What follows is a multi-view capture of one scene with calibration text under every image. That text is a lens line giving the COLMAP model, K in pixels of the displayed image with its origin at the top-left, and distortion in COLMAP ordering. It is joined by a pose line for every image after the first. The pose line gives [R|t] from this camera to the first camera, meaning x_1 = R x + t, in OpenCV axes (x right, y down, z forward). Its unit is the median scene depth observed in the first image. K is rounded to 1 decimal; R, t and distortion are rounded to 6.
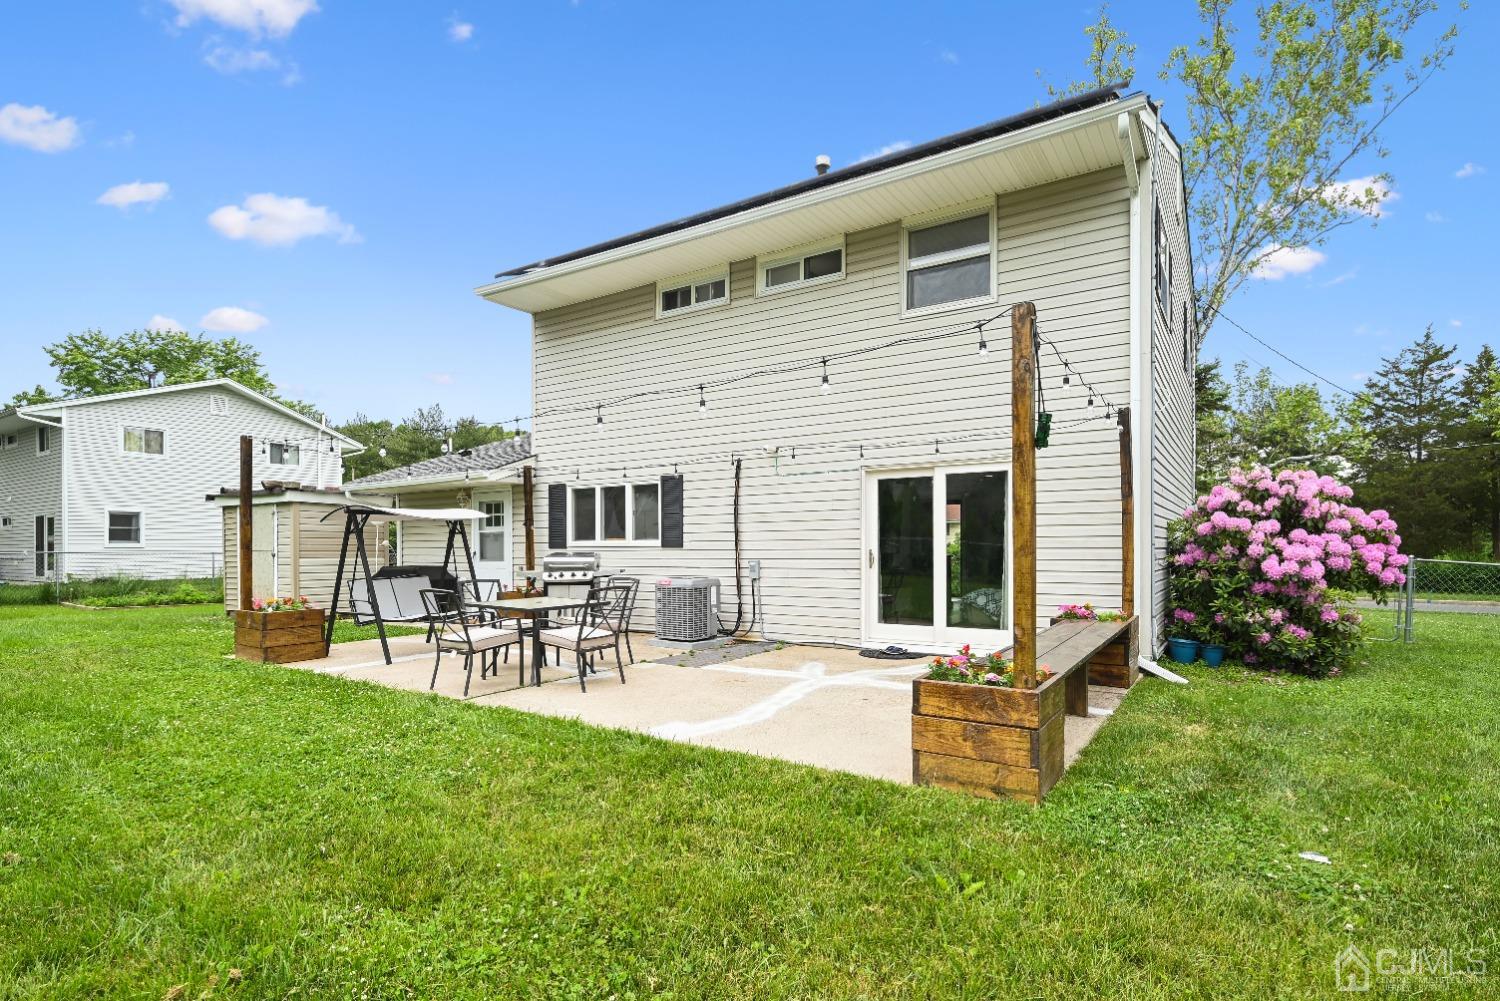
lens RADIAL K [[754.2, 0, 750.6], [0, 754.2, 553.0], [0, 0, 1]] dist [0.000324, 0.000018]
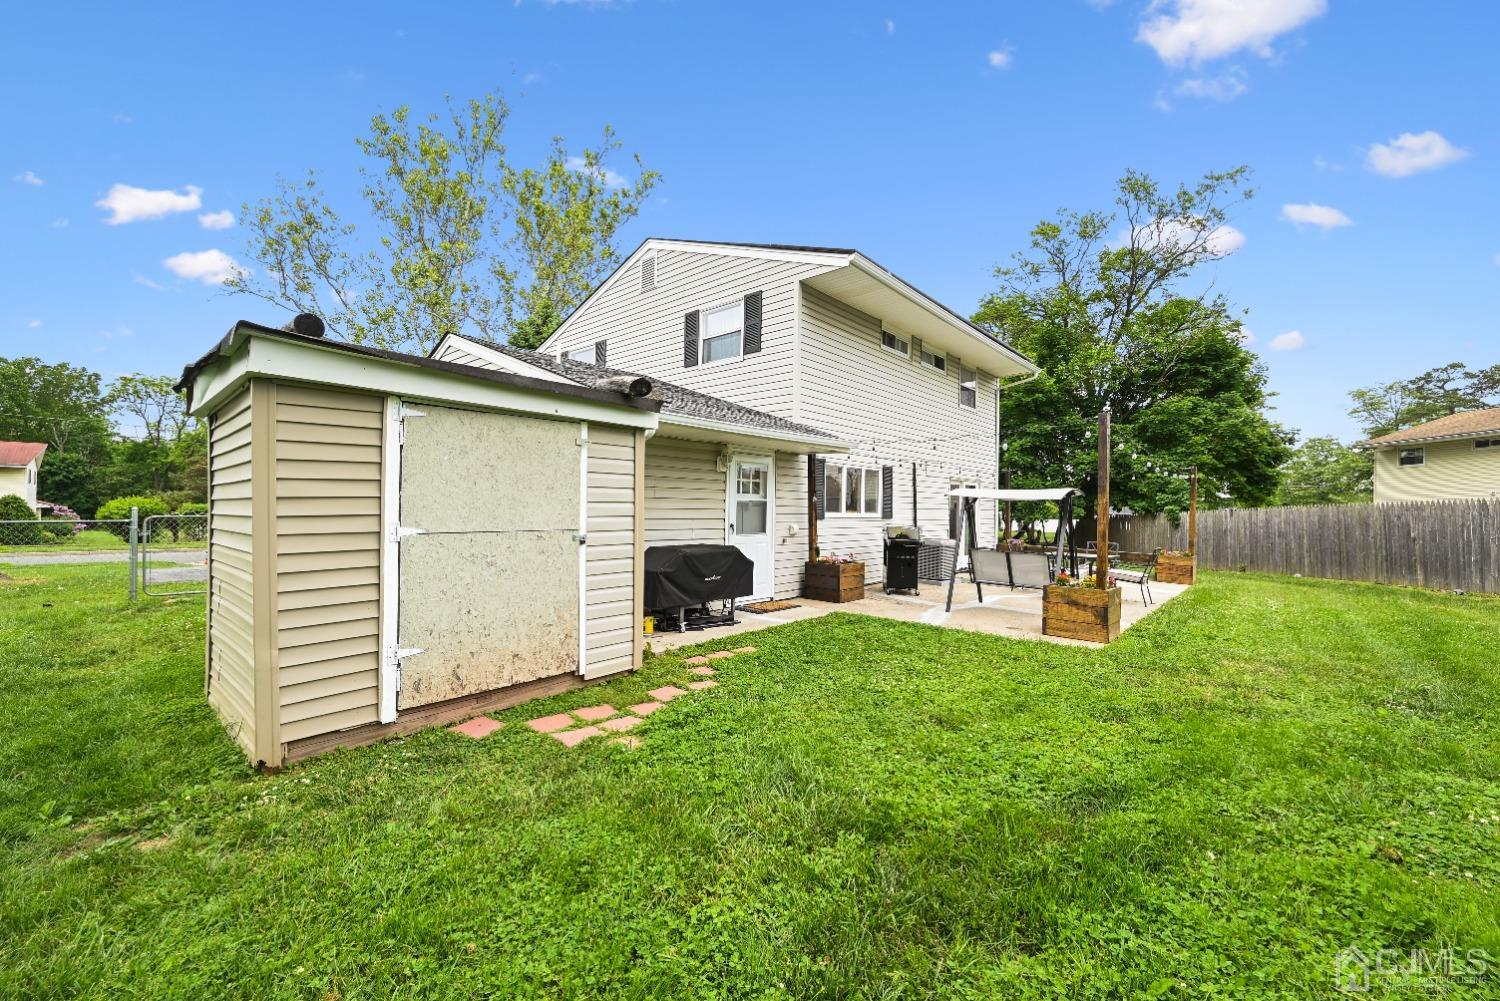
lens RADIAL K [[601.3, 0, 750.0], [0, 601.3, 500.5], [0, 0, 1]] dist [-0.000003, -0.000002]
pose [[0.142111, 0.022336, 0.989599, -1.184335], [-0.002253, 0.999750, -0.022242, -0.016199], [-0.989848, 0.000931, 0.142125, 1.063215]]
